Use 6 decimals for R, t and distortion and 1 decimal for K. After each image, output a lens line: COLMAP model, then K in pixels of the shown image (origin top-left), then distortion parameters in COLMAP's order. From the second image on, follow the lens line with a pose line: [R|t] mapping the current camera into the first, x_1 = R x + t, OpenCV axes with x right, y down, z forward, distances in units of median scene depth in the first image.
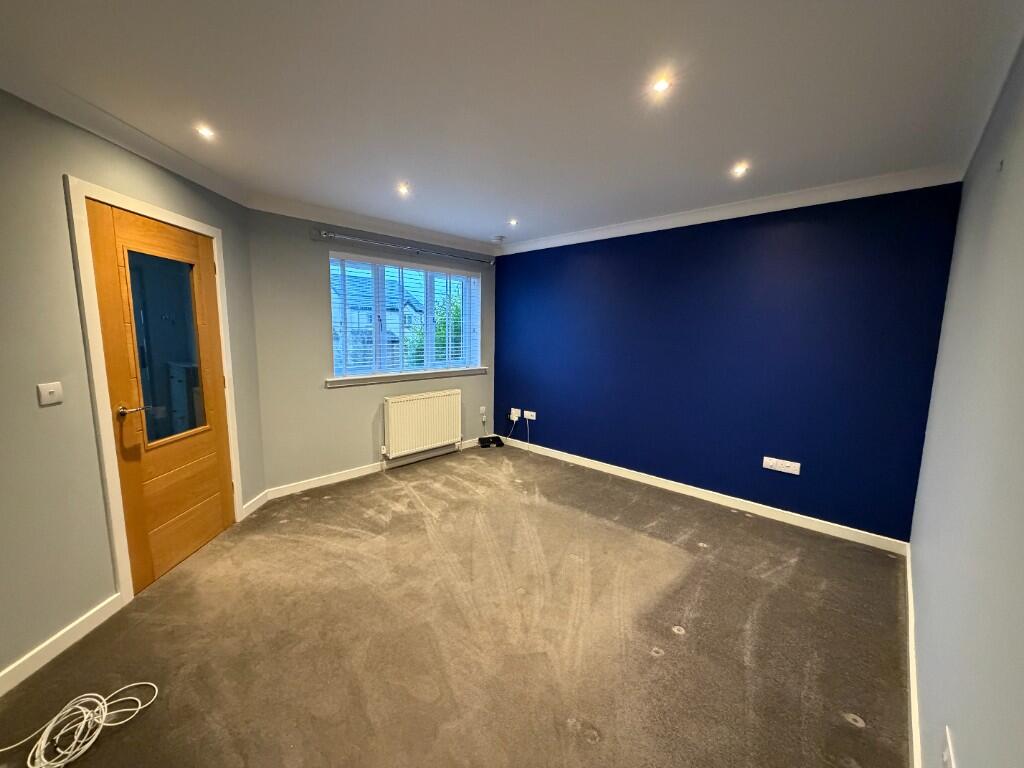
lens RADIAL K [[412.0, 0, 516.3], [0, 412.0, 391.5], [0, 0, 1]] dist [-0.007584, -0.000276]
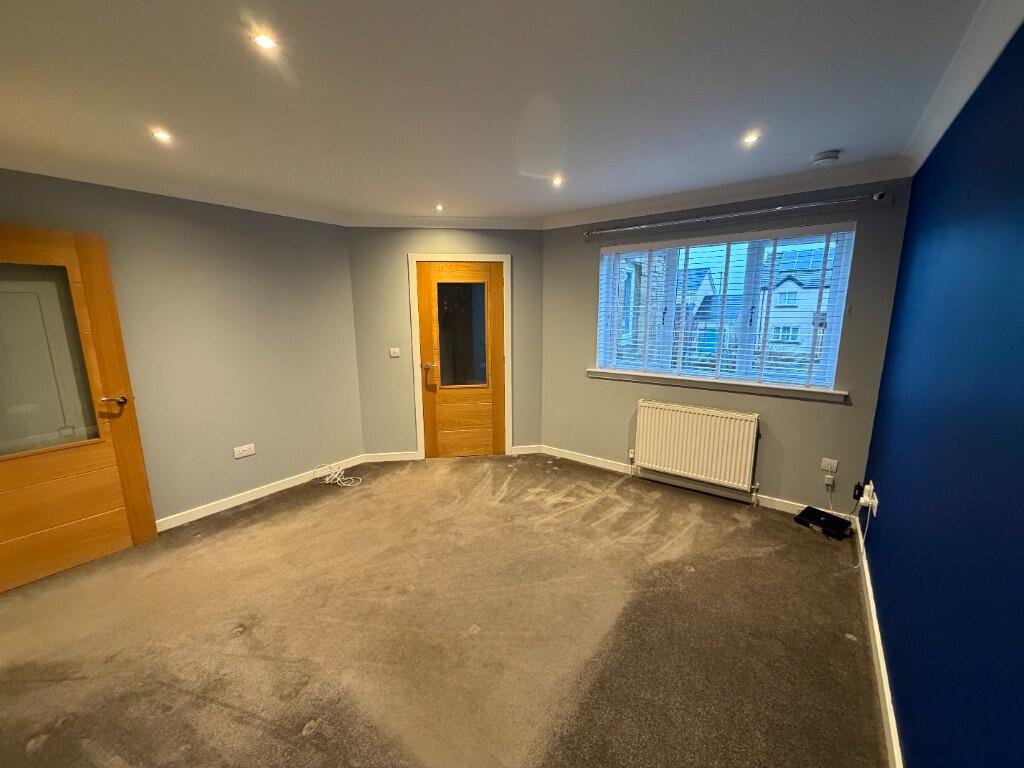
lens RADIAL K [[412.0, 0, 516.3], [0, 412.0, 391.5], [0, 0, 1]] dist [-0.007584, -0.000276]
pose [[0.083153, 0.178751, -0.980374, 0.636319], [-0.137774, 0.976396, 0.166340, -0.133847], [0.986967, 0.121238, 0.105818, 0.738543]]
